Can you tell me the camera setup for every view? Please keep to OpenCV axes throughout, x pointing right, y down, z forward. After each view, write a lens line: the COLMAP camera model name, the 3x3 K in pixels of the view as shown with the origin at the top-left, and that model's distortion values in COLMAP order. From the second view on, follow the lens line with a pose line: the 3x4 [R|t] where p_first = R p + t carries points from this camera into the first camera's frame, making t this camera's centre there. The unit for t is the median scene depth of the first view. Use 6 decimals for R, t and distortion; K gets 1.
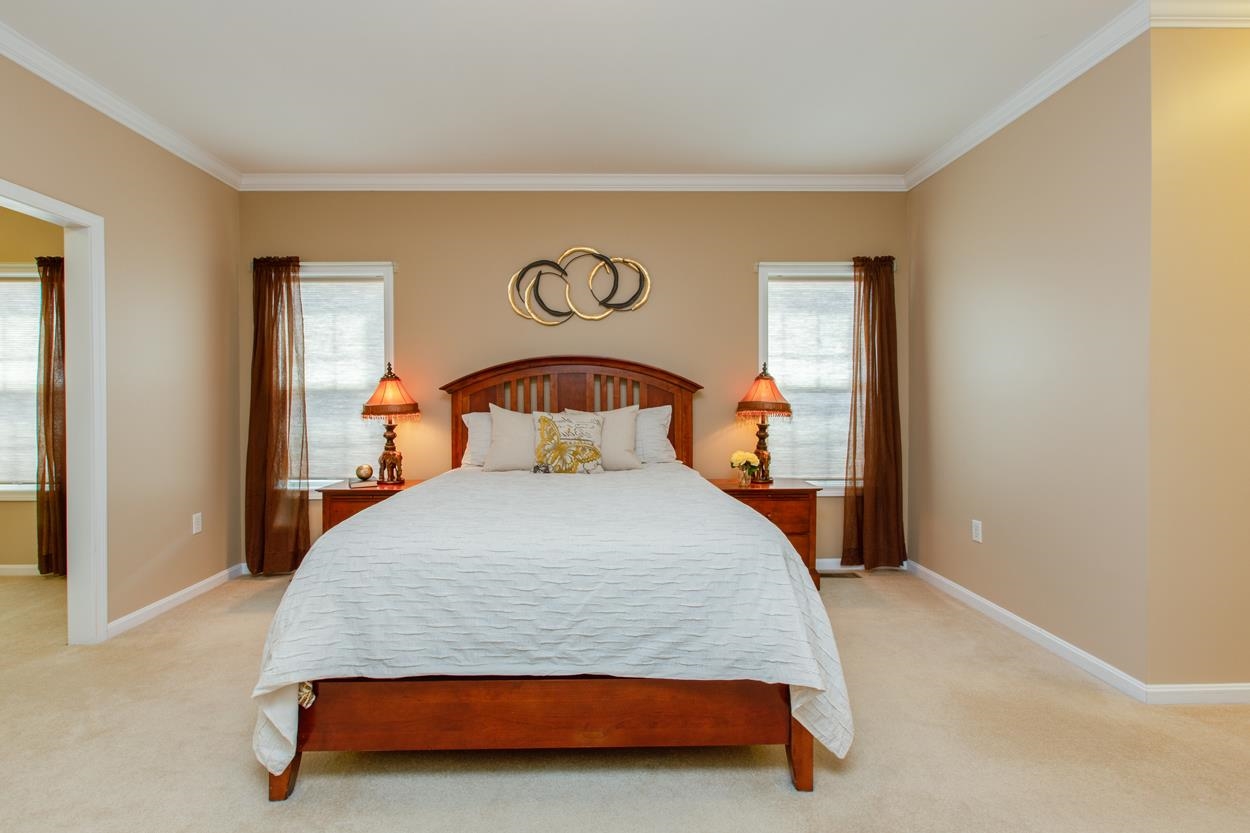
lens RADIAL K [[579.3, 0, 617.7], [0, 579.3, 409.3], [0, 0, 1]] dist [0.000395, -0.000685]
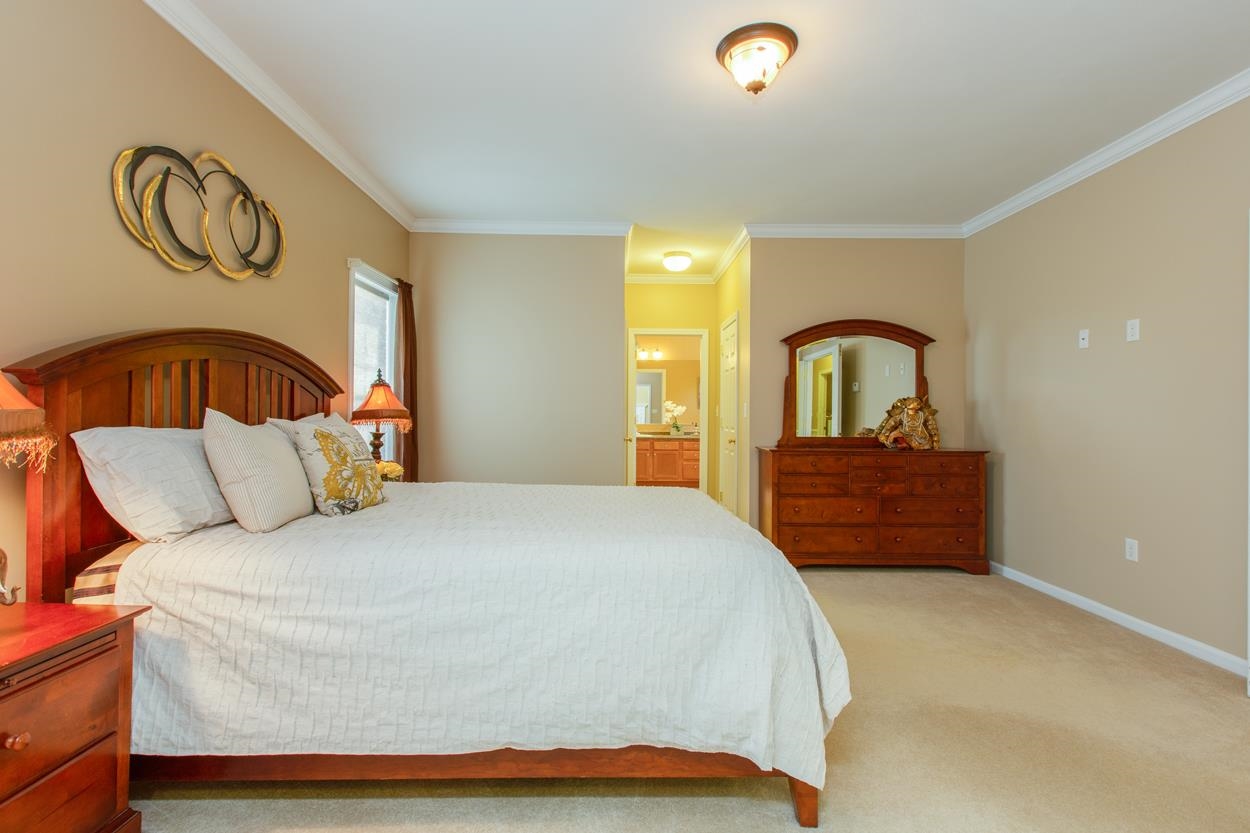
lens RADIAL K [[579.3, 0, 617.7], [0, 579.3, 409.3], [0, 0, 1]] dist [0.000395, -0.000685]
pose [[-0.004130, 0.006253, 0.999972, -0.697808], [0.008946, 0.999941, -0.006215, -0.003094], [-0.999951, 0.008920, -0.004185, 0.594791]]
